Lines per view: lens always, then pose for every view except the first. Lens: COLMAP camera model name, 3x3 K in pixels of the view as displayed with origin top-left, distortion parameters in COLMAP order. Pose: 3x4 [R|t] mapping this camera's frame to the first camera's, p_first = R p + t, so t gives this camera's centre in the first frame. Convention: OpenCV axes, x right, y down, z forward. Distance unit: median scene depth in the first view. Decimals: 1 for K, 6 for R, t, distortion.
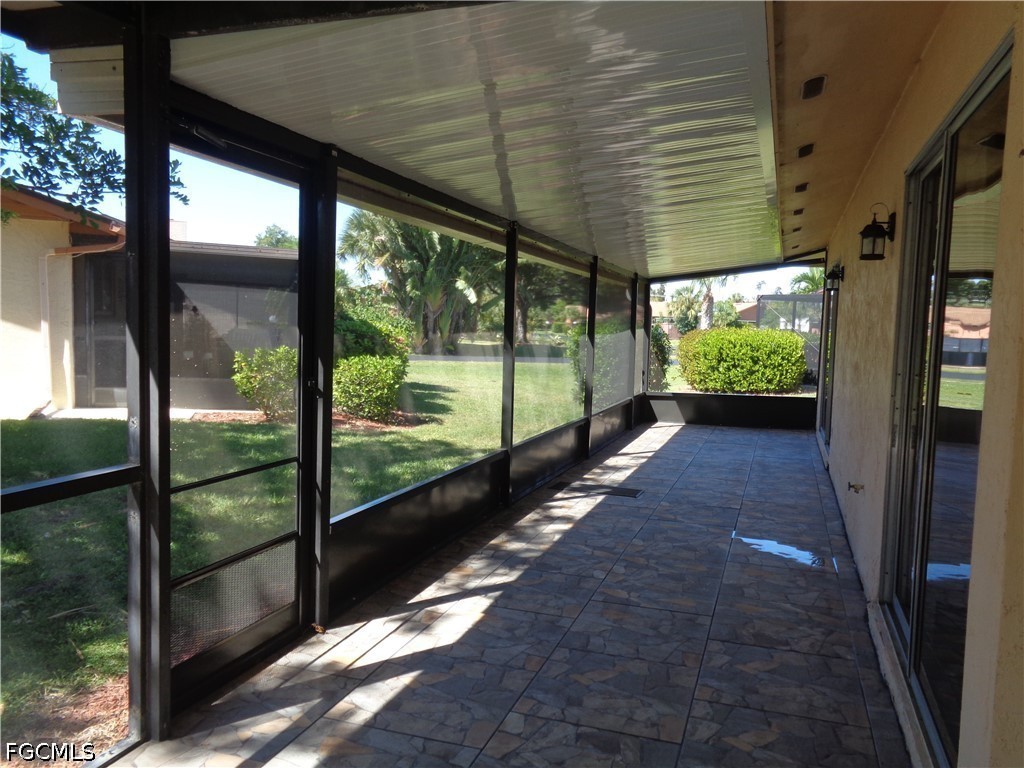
lens RADIAL K [[776.7, 0, 517.5], [0, 776.7, 380.0], [0, 0, 1]] dist [0.010783, 0.005967]
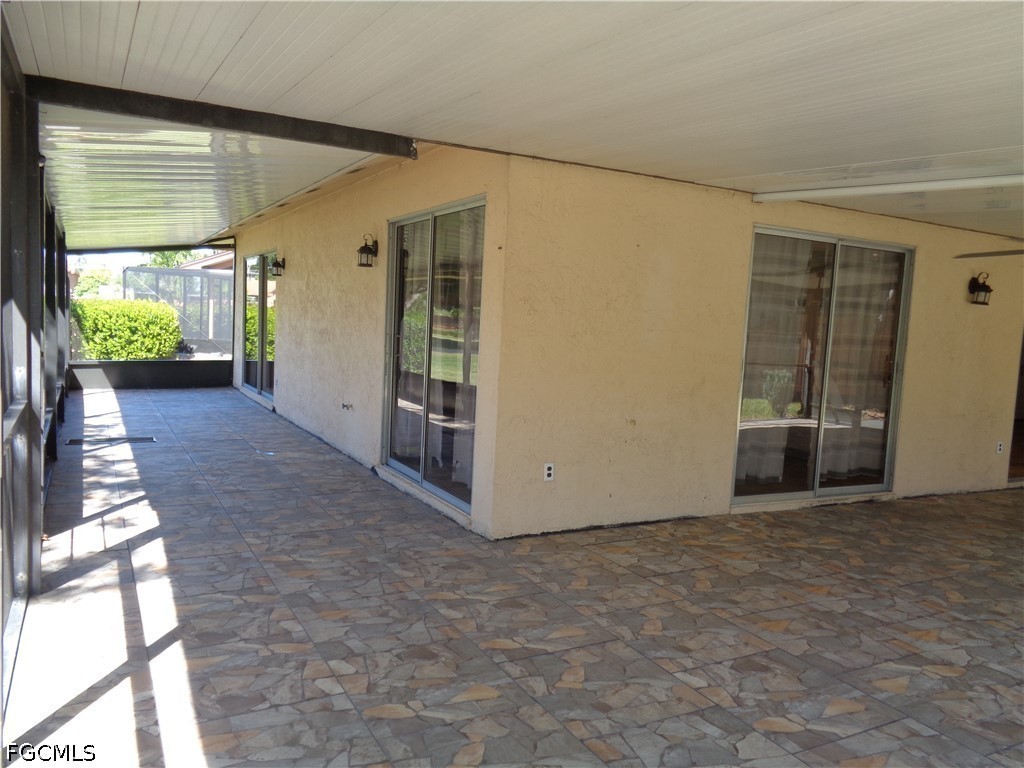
lens RADIAL K [[776.7, 0, 511.3], [0, 776.7, 388.9], [0, 0, 1]] dist [0.010783, 0.005967]
pose [[0.677170, -0.062555, 0.733162, -0.621473], [0.026869, 0.997817, 0.060319, 0.017933], [-0.735336, -0.021147, 0.677373, -0.405707]]
